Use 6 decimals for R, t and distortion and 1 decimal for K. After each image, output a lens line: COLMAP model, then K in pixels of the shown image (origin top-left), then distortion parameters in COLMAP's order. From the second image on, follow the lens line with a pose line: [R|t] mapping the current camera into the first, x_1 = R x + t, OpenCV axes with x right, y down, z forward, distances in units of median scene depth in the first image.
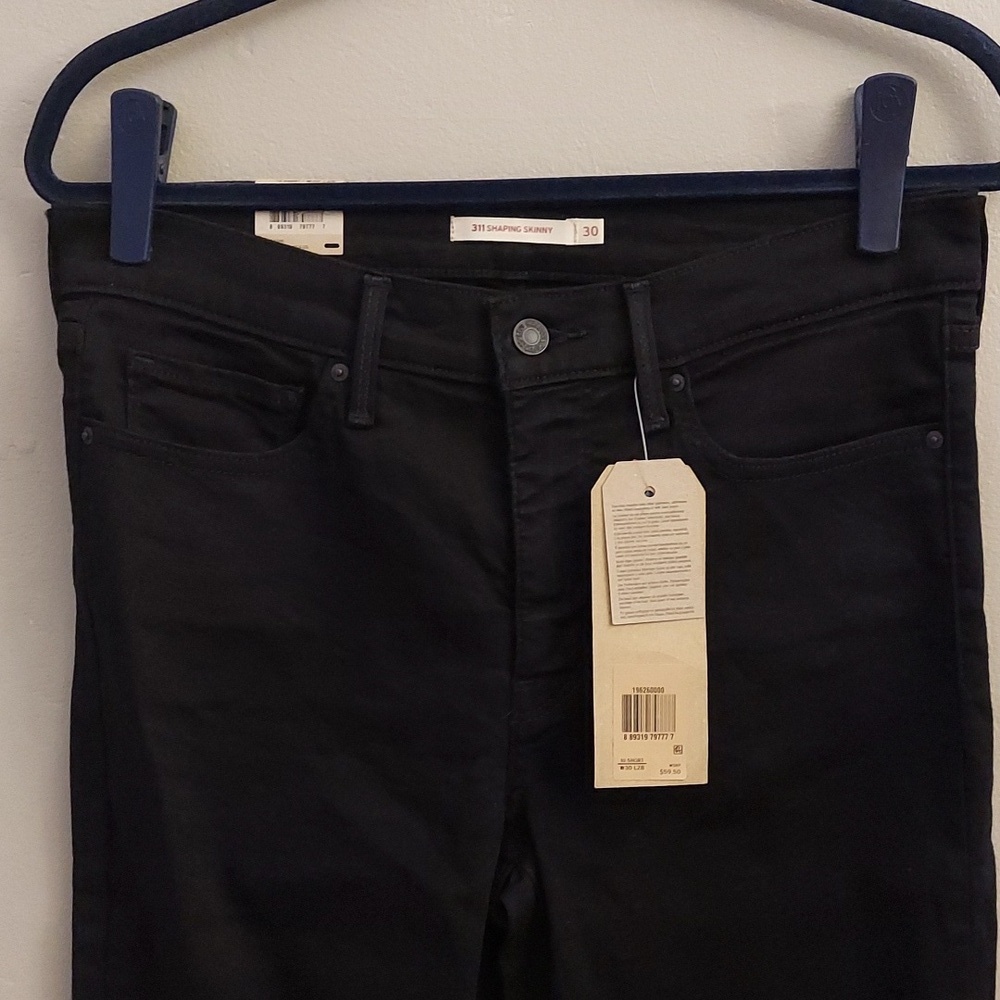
lens RADIAL K [[1445.9, 0, 498.6], [0, 1445.9, 502.0], [0, 0, 1]] dist [0.026844, 0.000000]
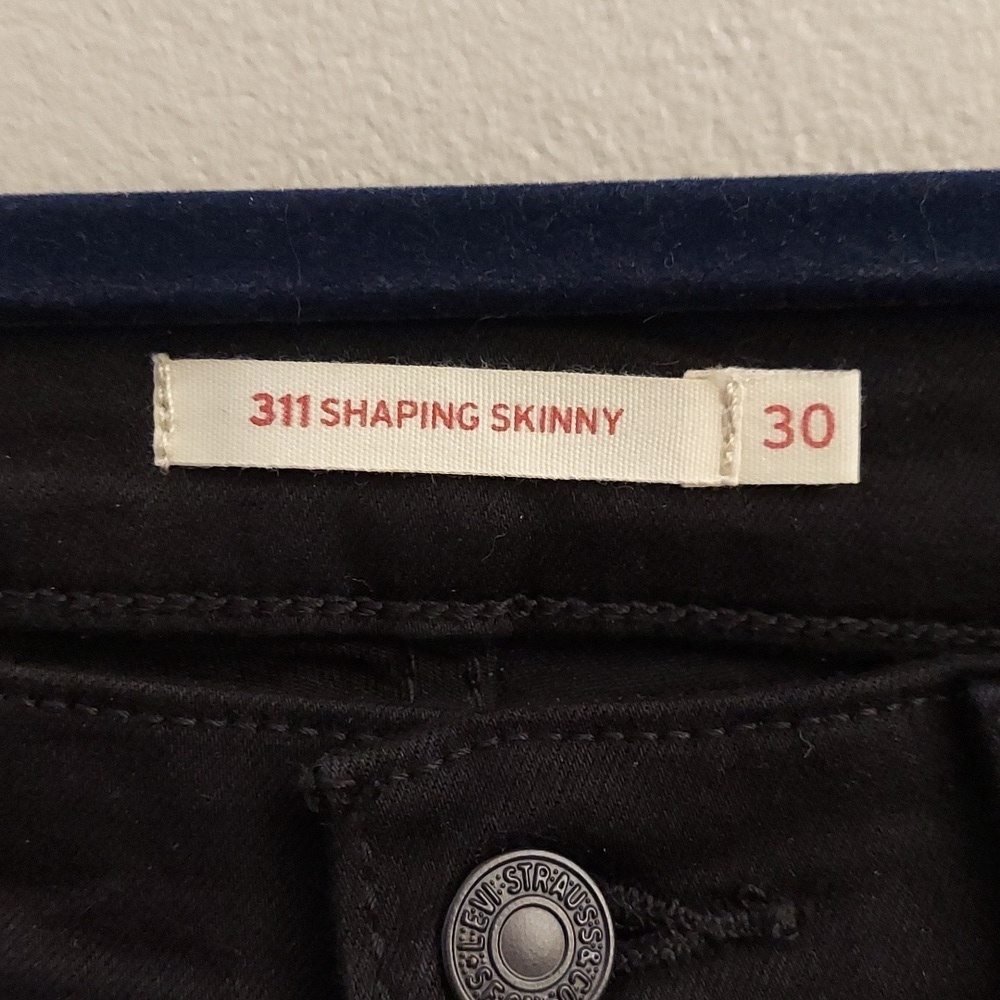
lens RADIAL K [[1445.9, 0, 502.9], [0, 1445.9, 497.9], [0, 0, 1]] dist [0.026844, 0.000000]
pose [[0.998674, -0.005418, 0.051185, 0.008138], [0.006785, 0.999624, -0.026557, -0.171168], [-0.051022, 0.026869, 0.998336, 0.787202]]
